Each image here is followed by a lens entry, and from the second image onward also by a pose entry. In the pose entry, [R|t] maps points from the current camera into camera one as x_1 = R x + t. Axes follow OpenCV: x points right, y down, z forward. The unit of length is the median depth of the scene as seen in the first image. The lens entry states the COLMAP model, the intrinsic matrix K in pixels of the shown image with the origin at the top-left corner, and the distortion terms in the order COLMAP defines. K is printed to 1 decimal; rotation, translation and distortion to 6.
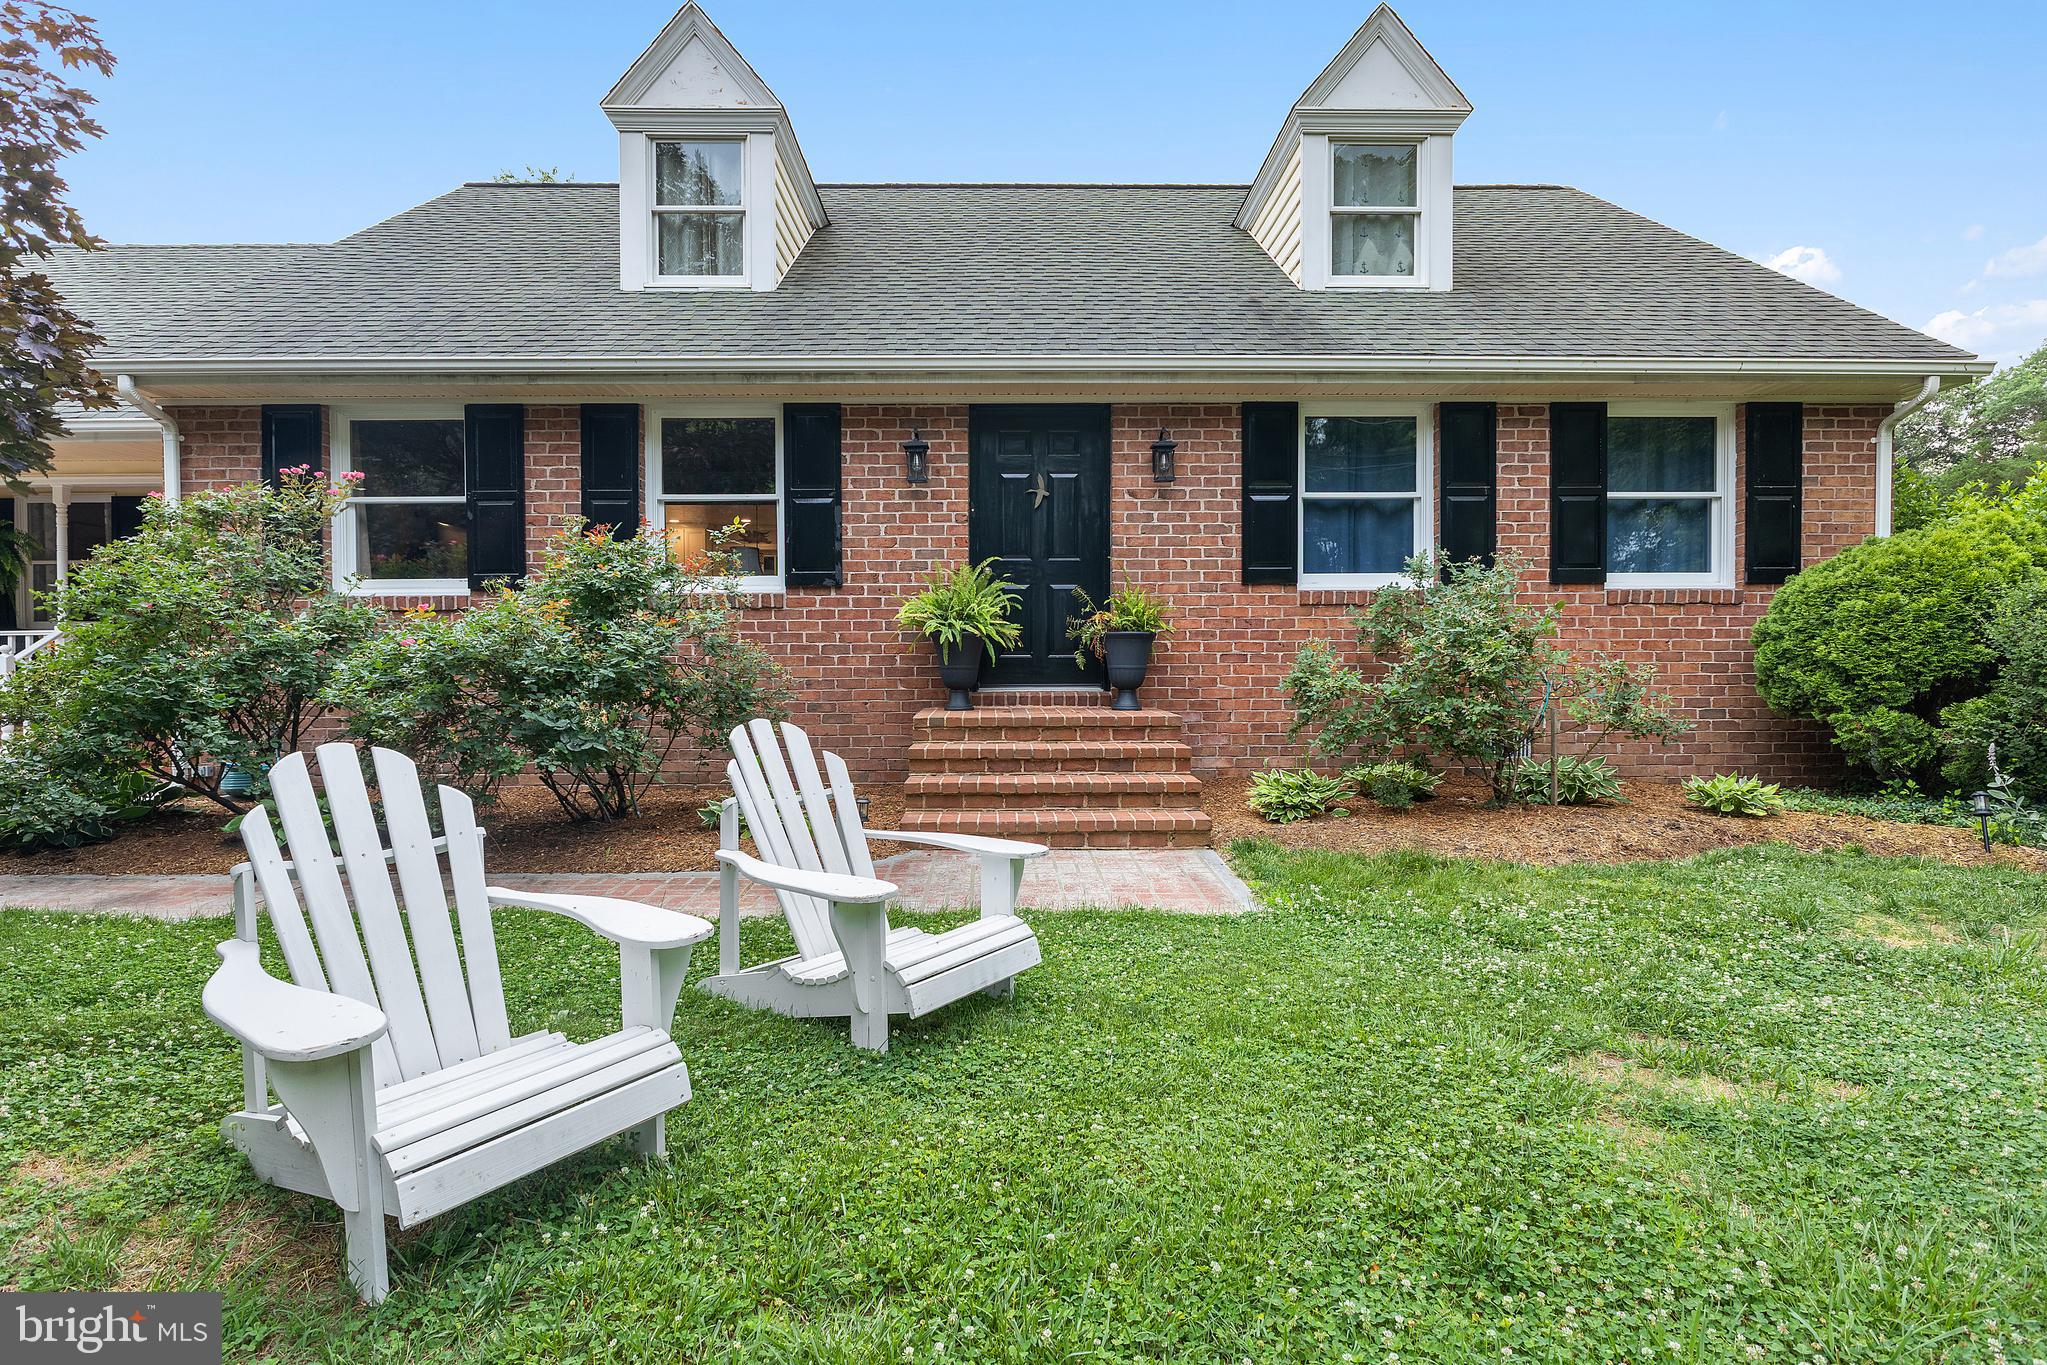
lens RADIAL K [[1058.1, 0, 1035.0], [0, 1058.1, 677.4], [0, 0, 1]] dist [-0.003076, -0.002041]
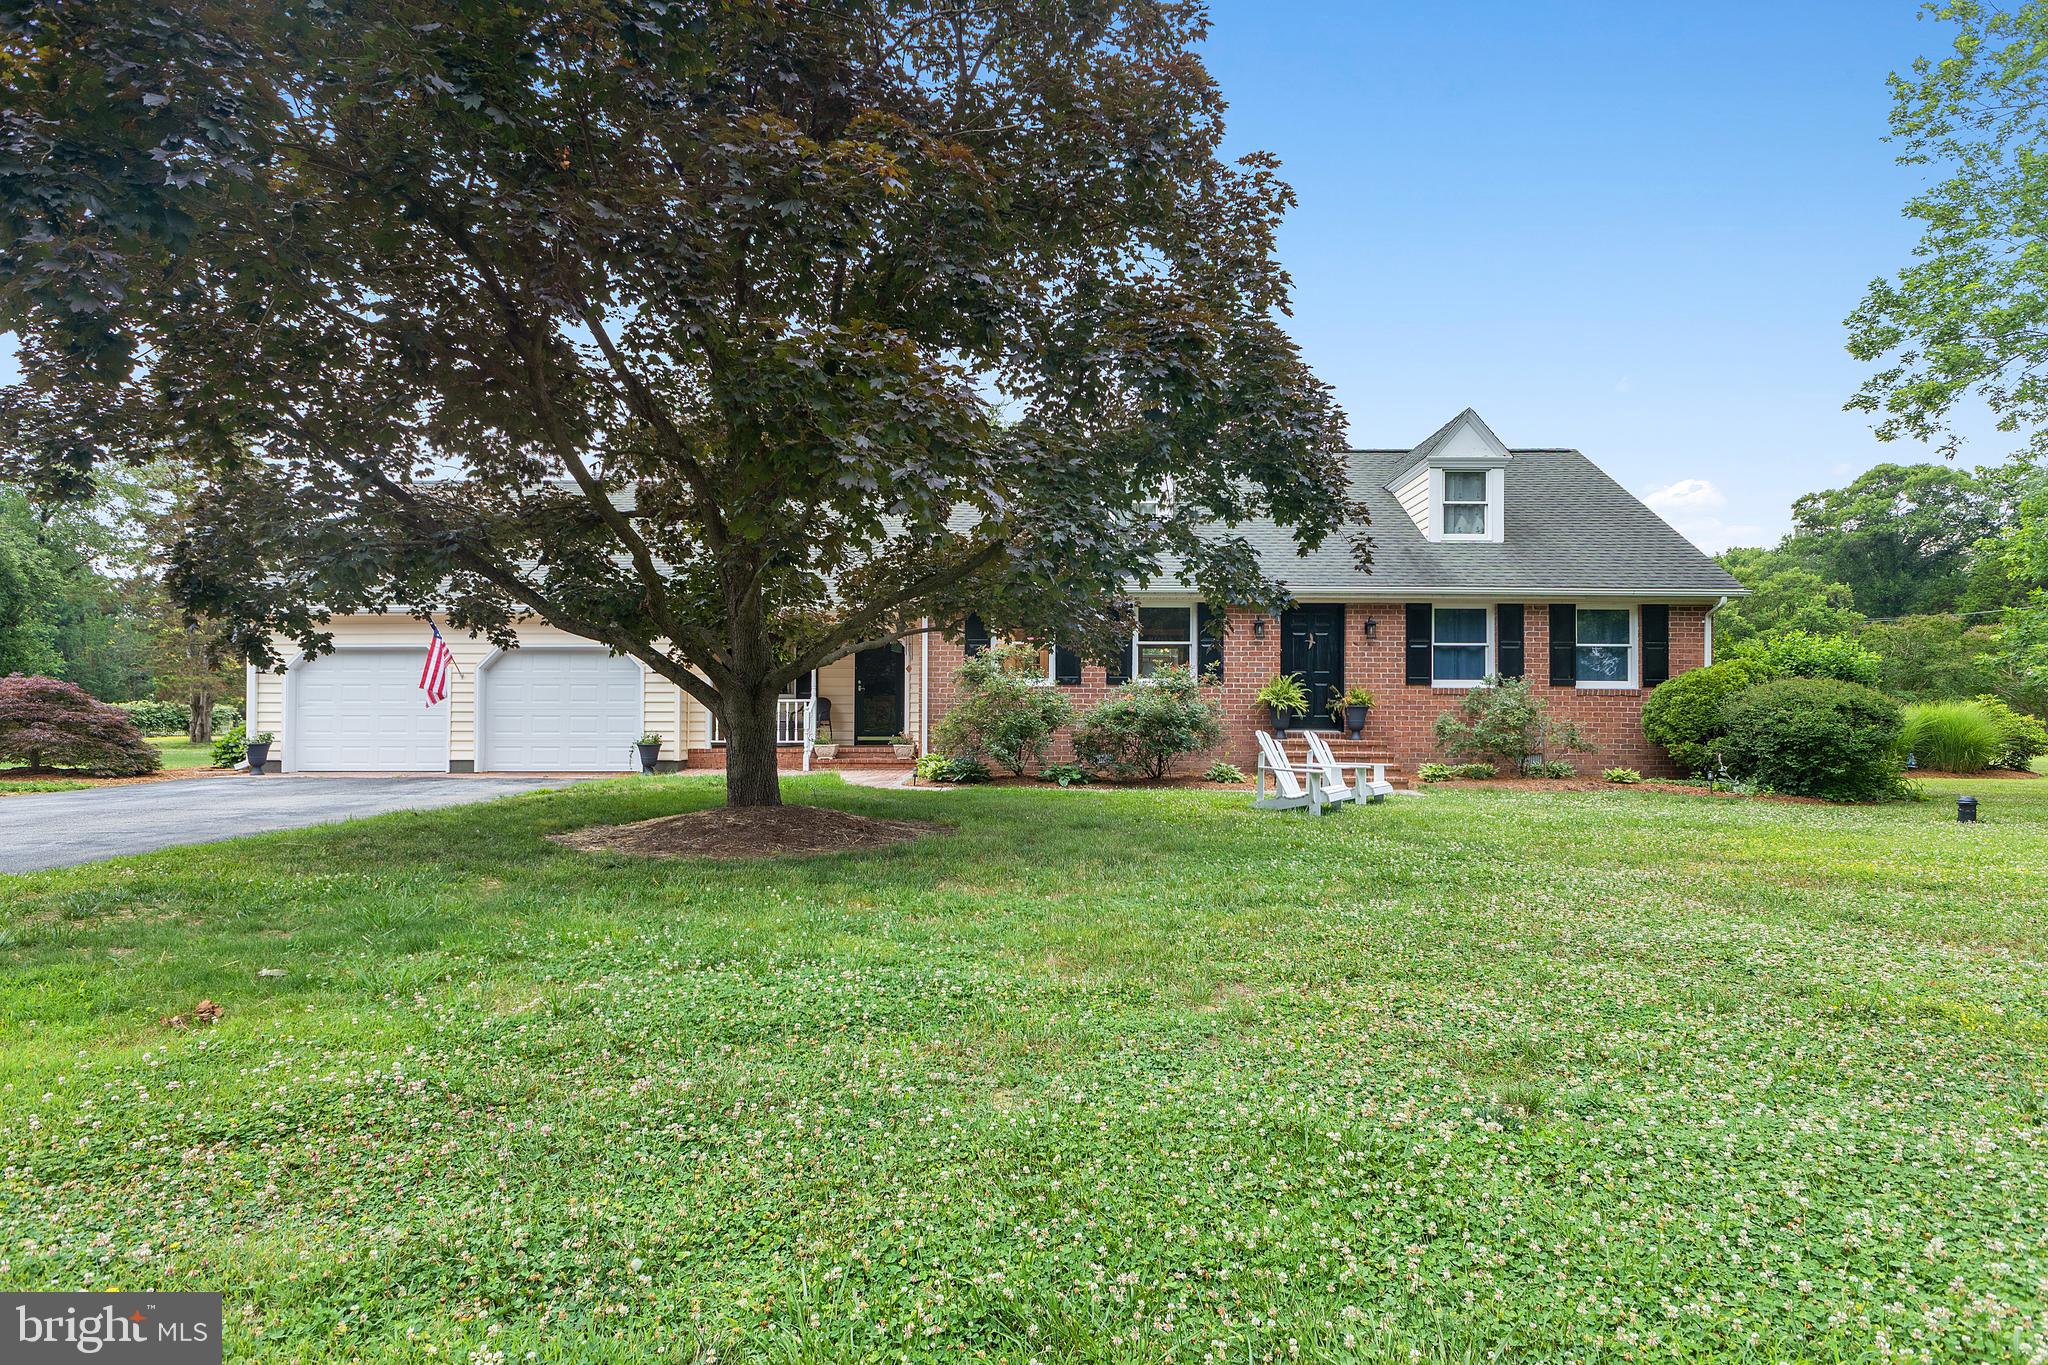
lens RADIAL K [[1058.6, 0, 1009.7], [0, 1058.6, 688.0], [0, 0, 1]] dist [-0.003076, -0.002041]
pose [[0.997186, 0.010316, -0.074257, -0.470371], [-0.013996, 0.998690, -0.049217, 0.039797], [0.073652, 0.050118, 0.996024, -1.275398]]
